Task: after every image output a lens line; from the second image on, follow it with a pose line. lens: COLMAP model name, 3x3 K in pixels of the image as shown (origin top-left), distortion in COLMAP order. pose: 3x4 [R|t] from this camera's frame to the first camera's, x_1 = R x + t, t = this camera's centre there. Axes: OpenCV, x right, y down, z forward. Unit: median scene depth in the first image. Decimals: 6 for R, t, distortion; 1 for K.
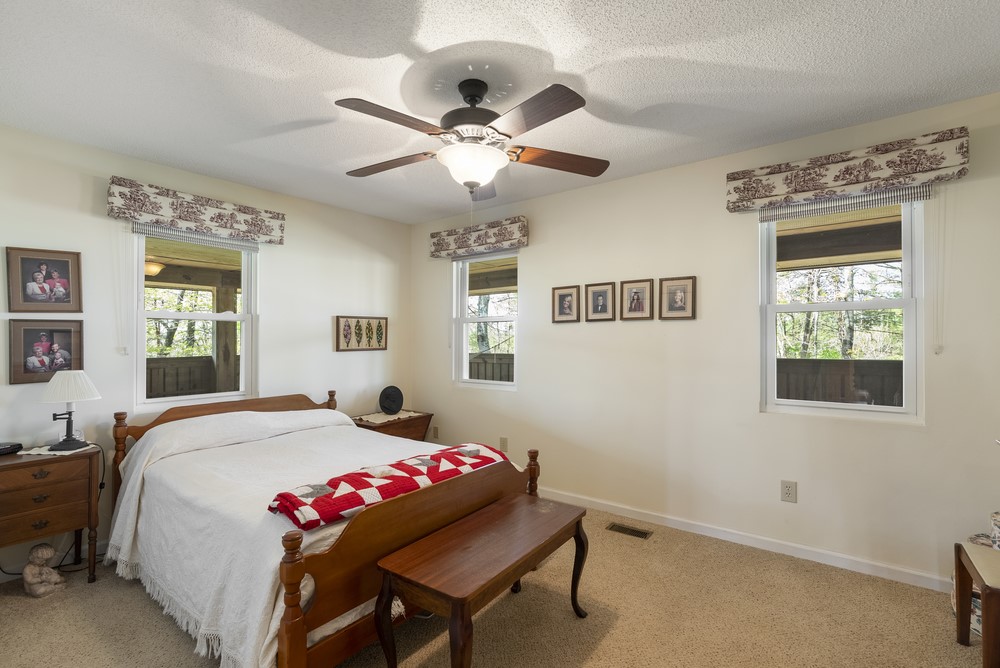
lens RADIAL K [[460.0, 0, 500.0], [0, 460.0, 336.2], [0, 0, 1]] dist [-0.005132, 0.000305]
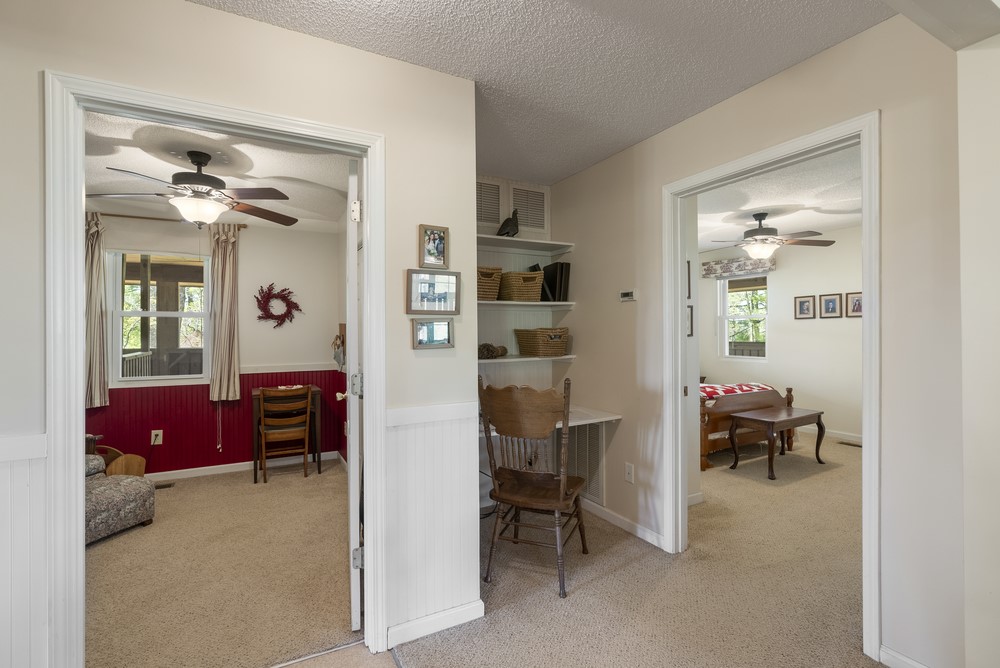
lens RADIAL K [[460.0, 0, 499.3], [0, 460.0, 324.7], [0, 0, 1]] dist [-0.005132, 0.000305]
pose [[0.916406, -0.007053, -0.400188, -0.194897], [0.005758, 0.999974, -0.004440, -0.008931], [0.400208, 0.001765, 0.916422, -0.899358]]
